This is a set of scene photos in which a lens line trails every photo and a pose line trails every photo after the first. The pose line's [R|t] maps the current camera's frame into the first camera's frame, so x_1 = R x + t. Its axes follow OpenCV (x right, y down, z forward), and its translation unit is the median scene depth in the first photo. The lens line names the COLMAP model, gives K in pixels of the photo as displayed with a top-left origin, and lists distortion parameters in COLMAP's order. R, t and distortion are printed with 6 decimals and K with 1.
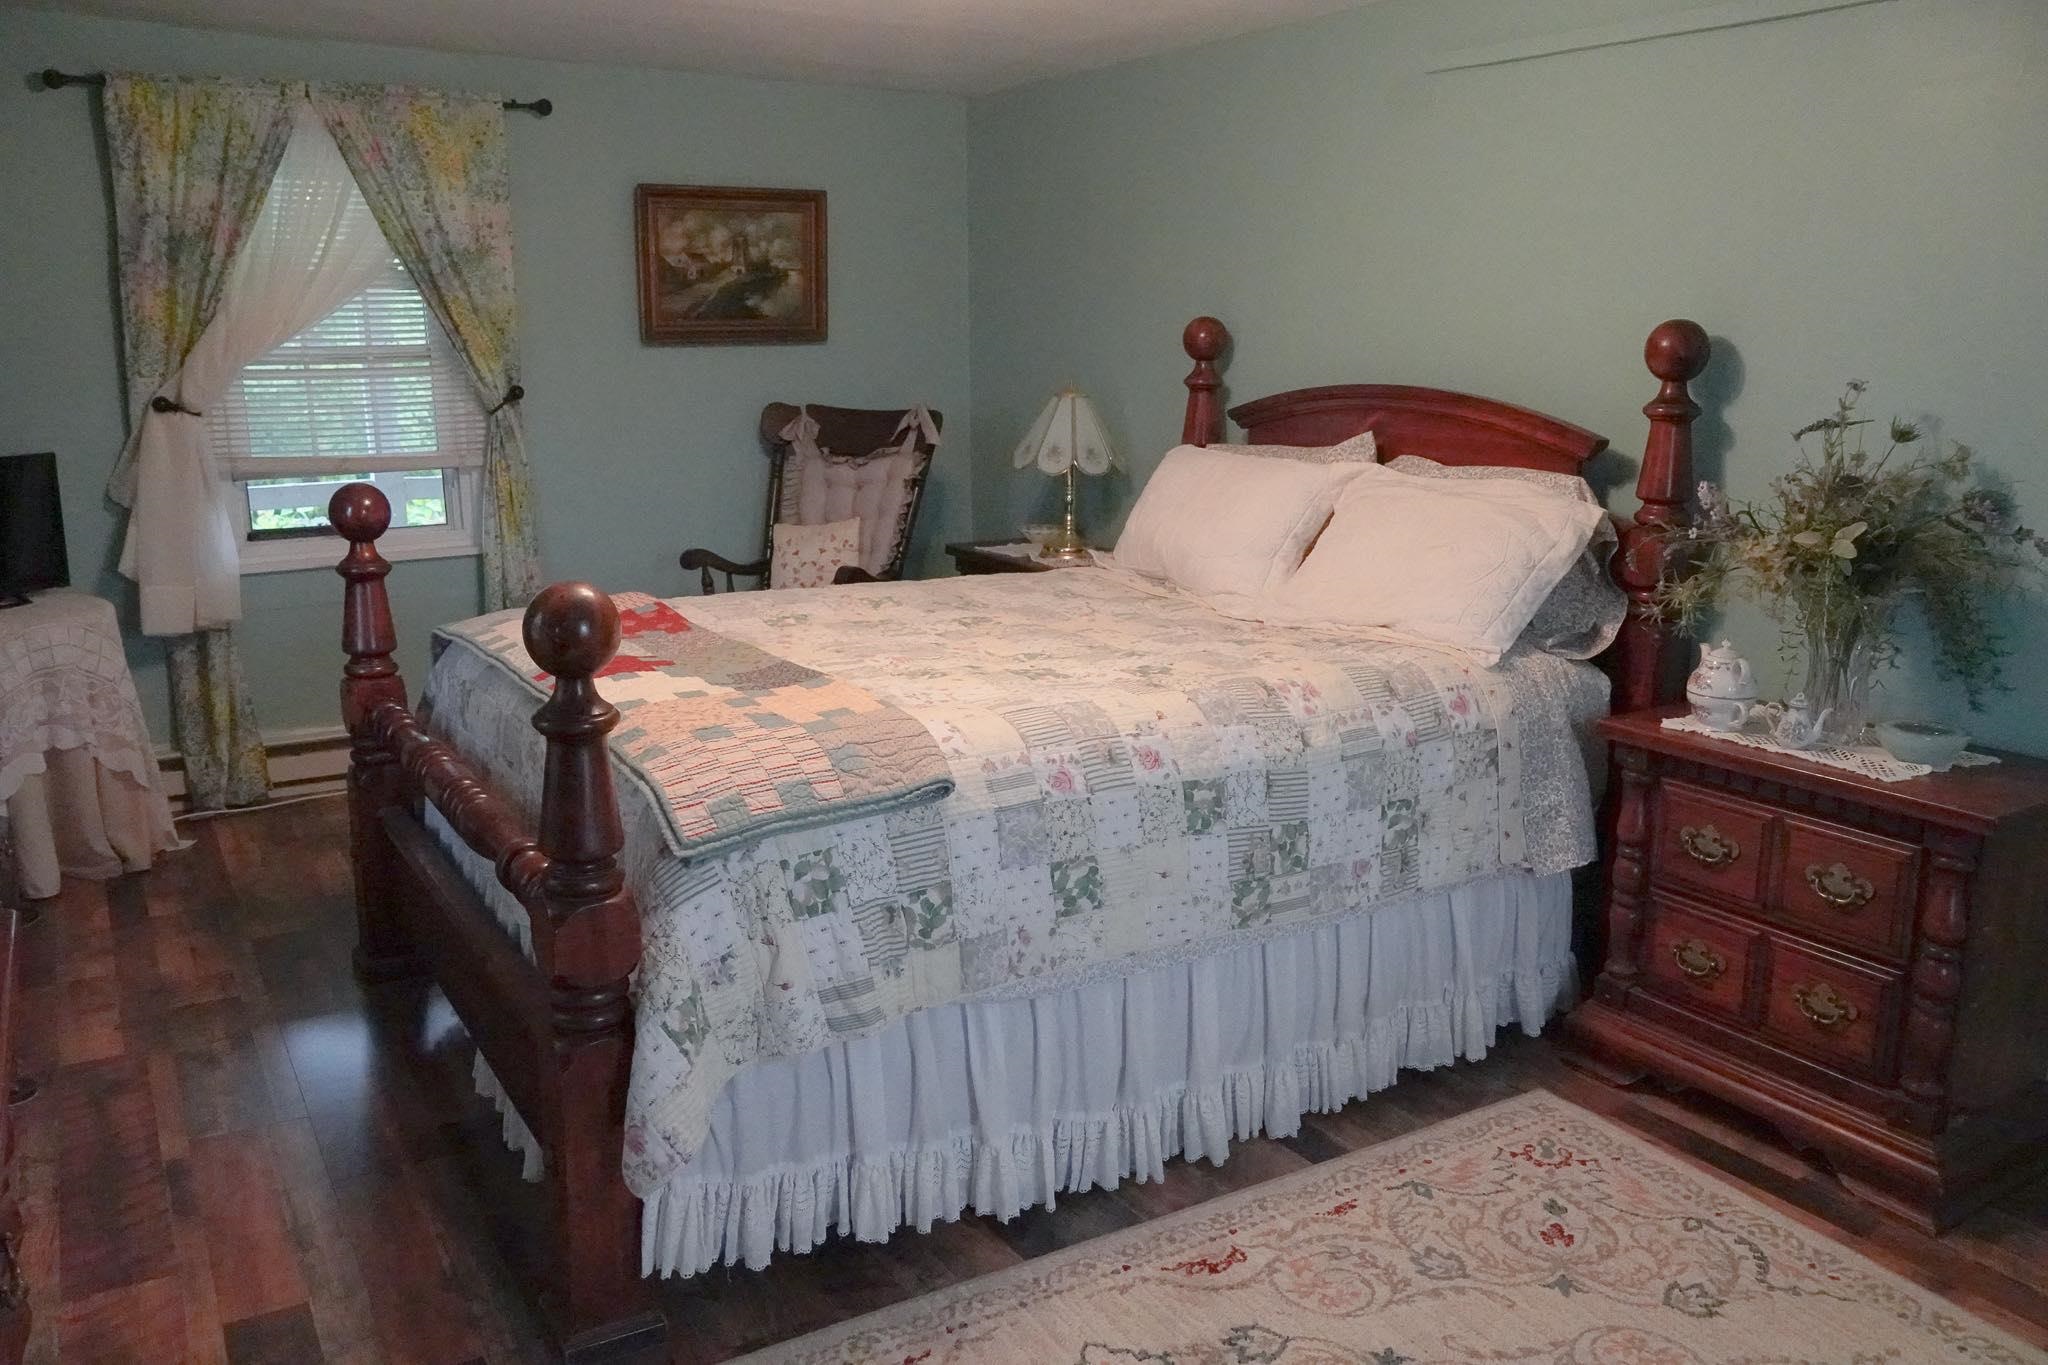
lens RADIAL K [[1513.4, 0, 1019.0], [0, 1513.4, 708.8], [0, 0, 1]] dist [-0.067254, 0.067167]
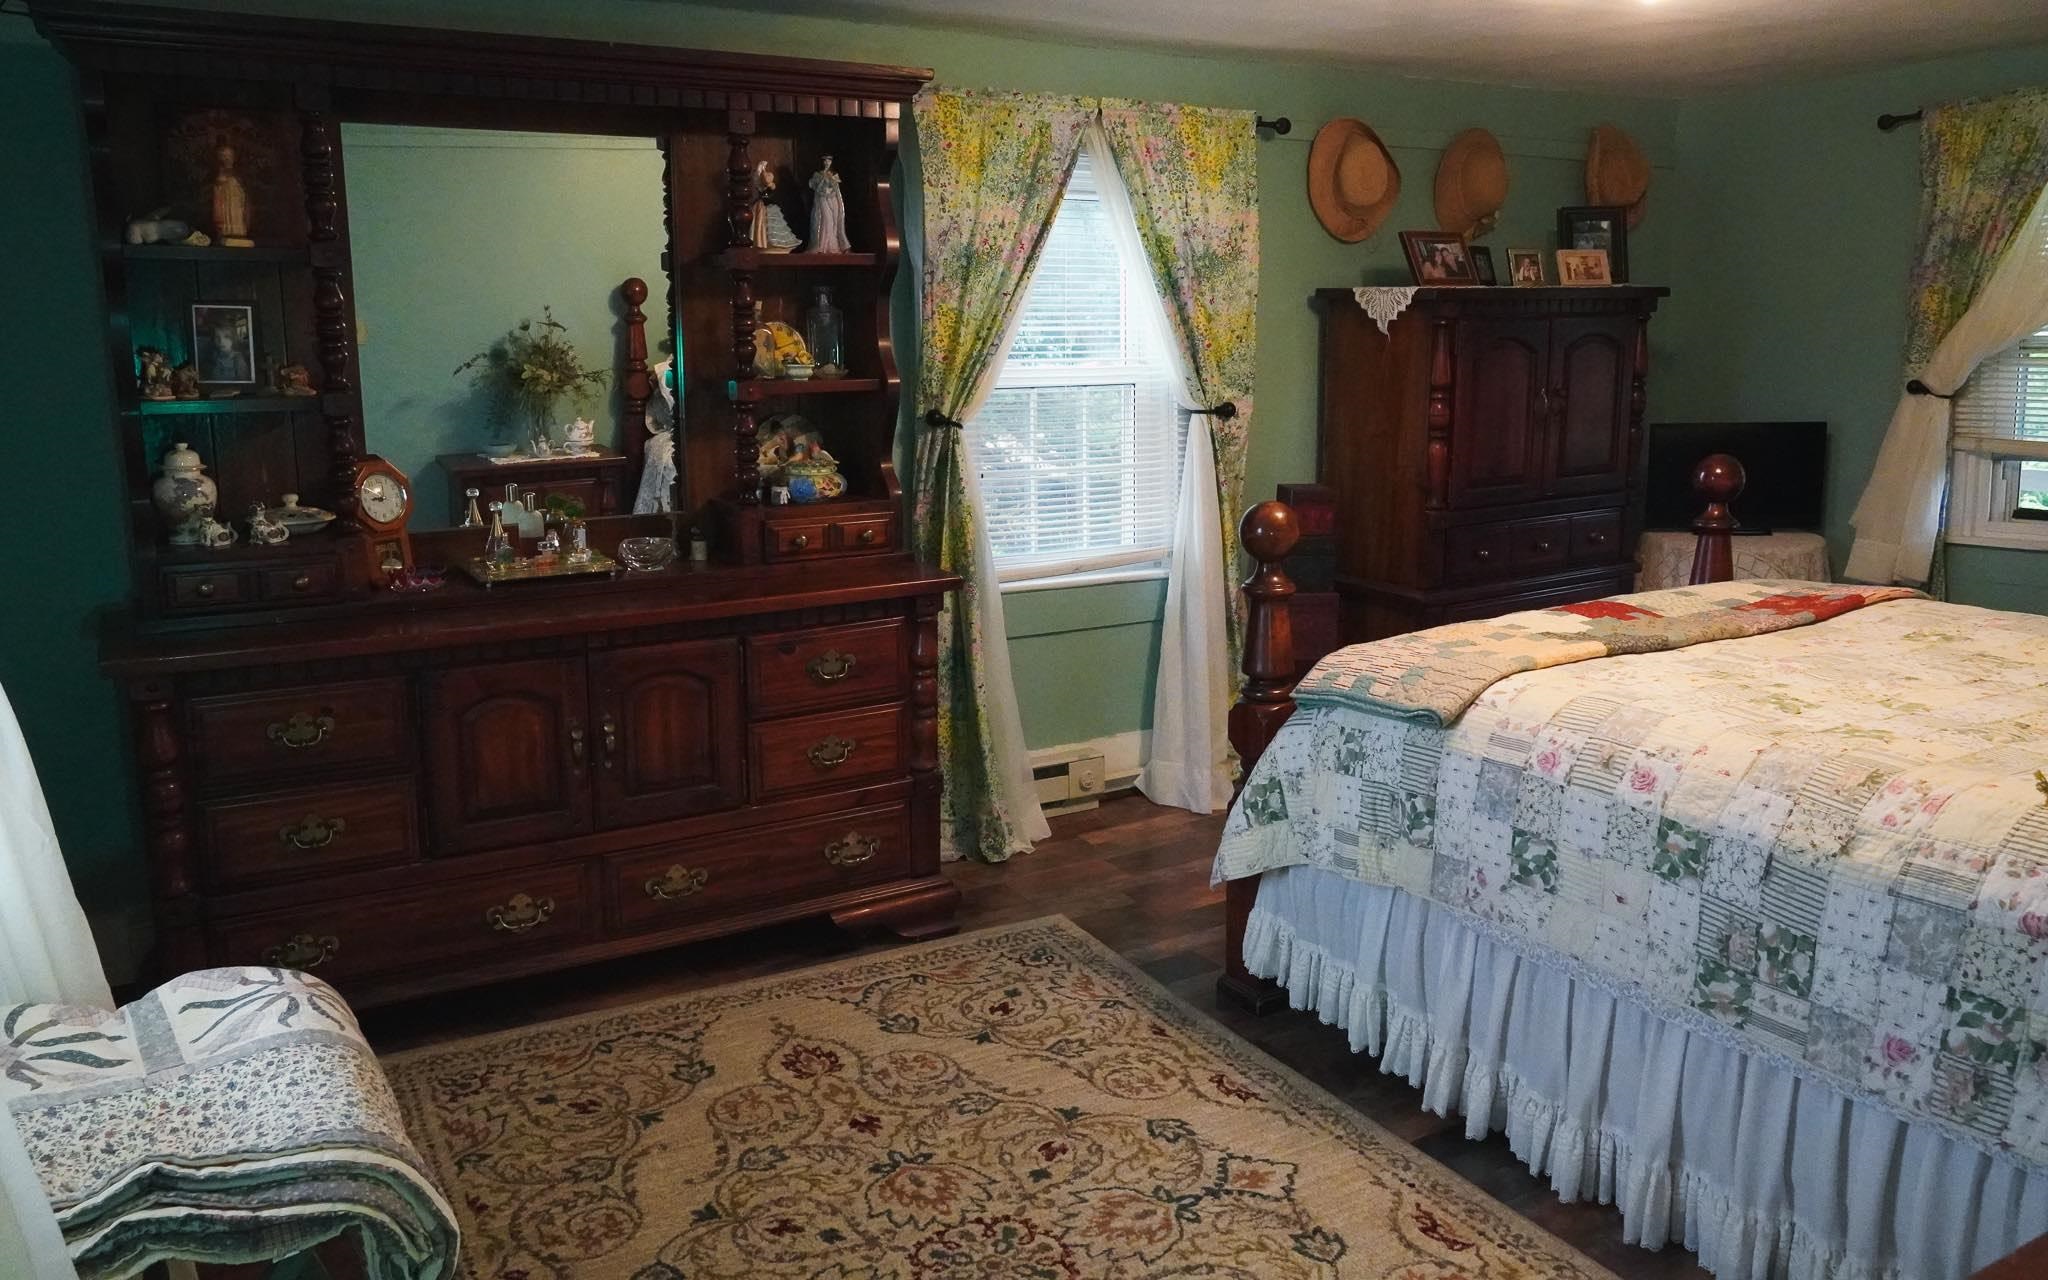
lens RADIAL K [[1550.3, 0, 1024.0], [0, 1550.3, 640.0], [0, 0, 1]] dist [-0.028581, -0.002563]
pose [[-0.025677, 0.187905, -0.981852, 1.041788], [-0.214404, 0.958284, 0.189002, -0.153355], [0.976407, 0.215366, 0.015681, 0.577244]]
